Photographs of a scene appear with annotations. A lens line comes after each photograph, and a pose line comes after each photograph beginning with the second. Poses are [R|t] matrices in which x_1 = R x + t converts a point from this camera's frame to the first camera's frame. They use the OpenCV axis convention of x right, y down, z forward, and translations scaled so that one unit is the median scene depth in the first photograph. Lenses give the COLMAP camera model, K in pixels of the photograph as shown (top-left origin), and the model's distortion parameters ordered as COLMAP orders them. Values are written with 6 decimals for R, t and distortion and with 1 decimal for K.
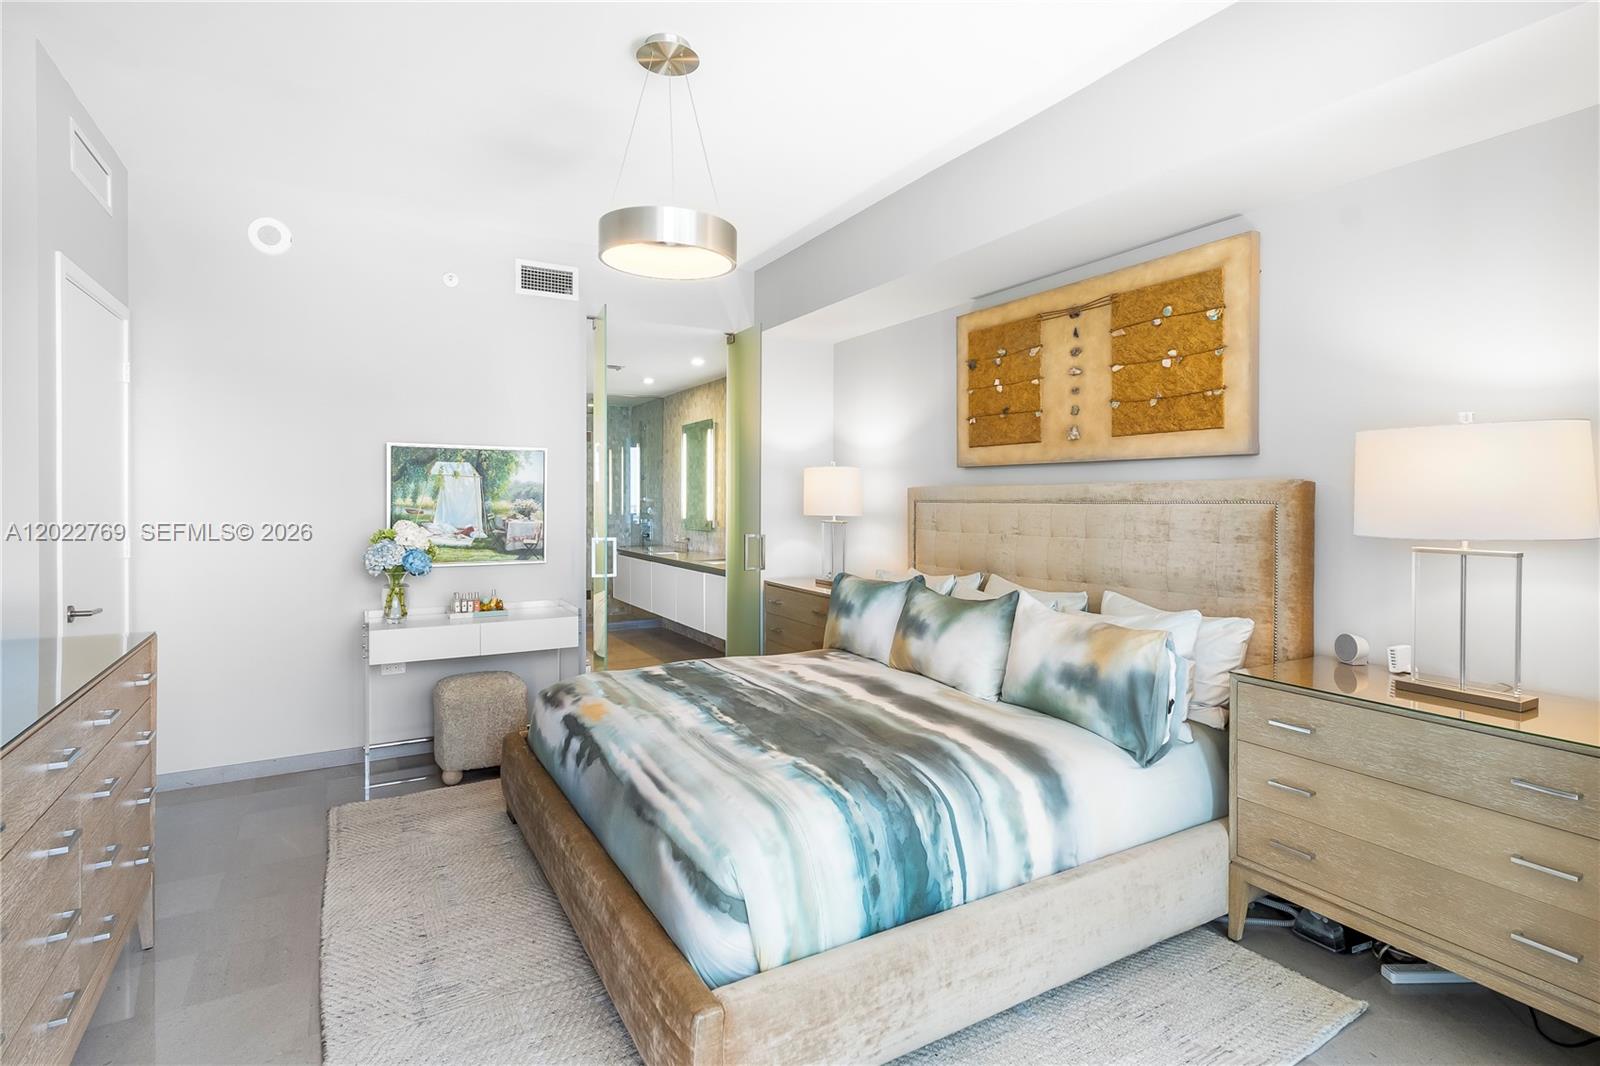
lens RADIAL K [[782.5, 0, 841.0], [0, 782.5, 467.3], [0, 0, 1]] dist [0.009215, -0.002180]
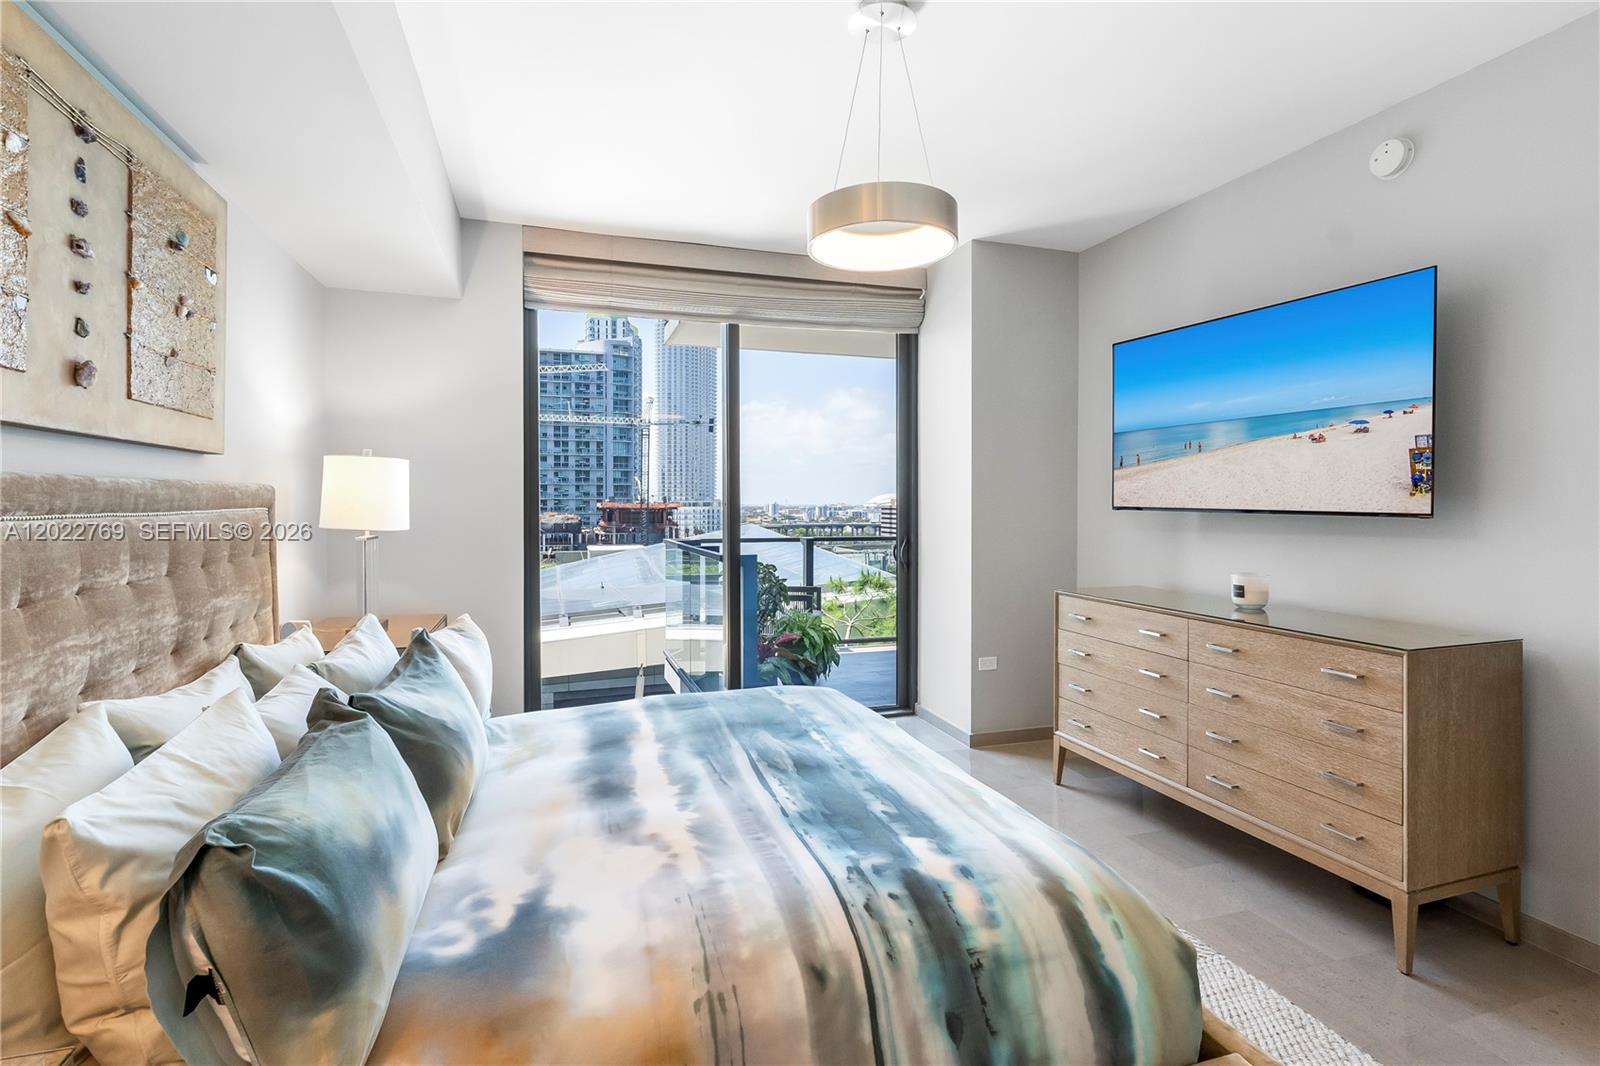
lens RADIAL K [[782.5, 0, 844.6], [0, 782.5, 496.2], [0, 0, 1]] dist [0.009215, -0.002180]
pose [[-0.981036, -0.002628, 0.193806, -0.262911], [-0.010618, 0.999135, -0.040199, 0.045664], [-0.193533, -0.041495, -0.980216, 1.402656]]
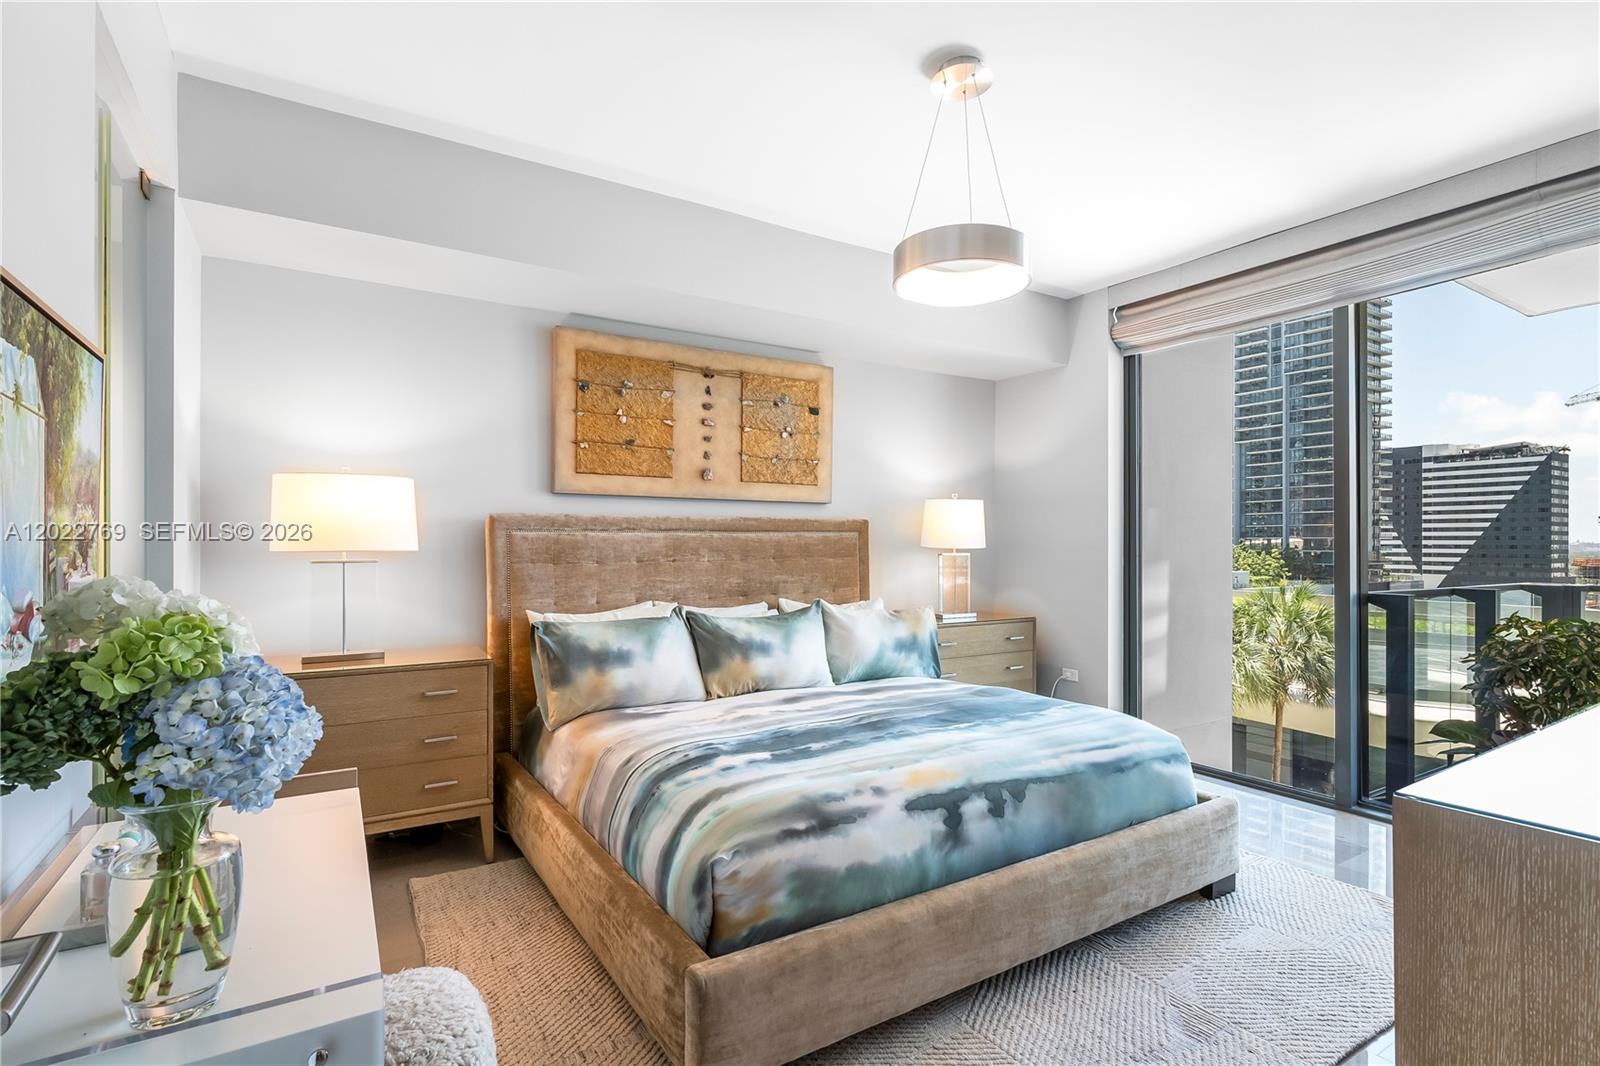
lens RADIAL K [[782.5, 0, 779.8], [0, 782.5, 510.3], [0, 0, 1]] dist [0.009215, -0.002180]
pose [[-0.015299, 0.039663, 0.999096, -0.892547], [-0.037126, 0.998501, -0.040208, 0.054018], [-0.999193, -0.037708, -0.013803, 0.917639]]
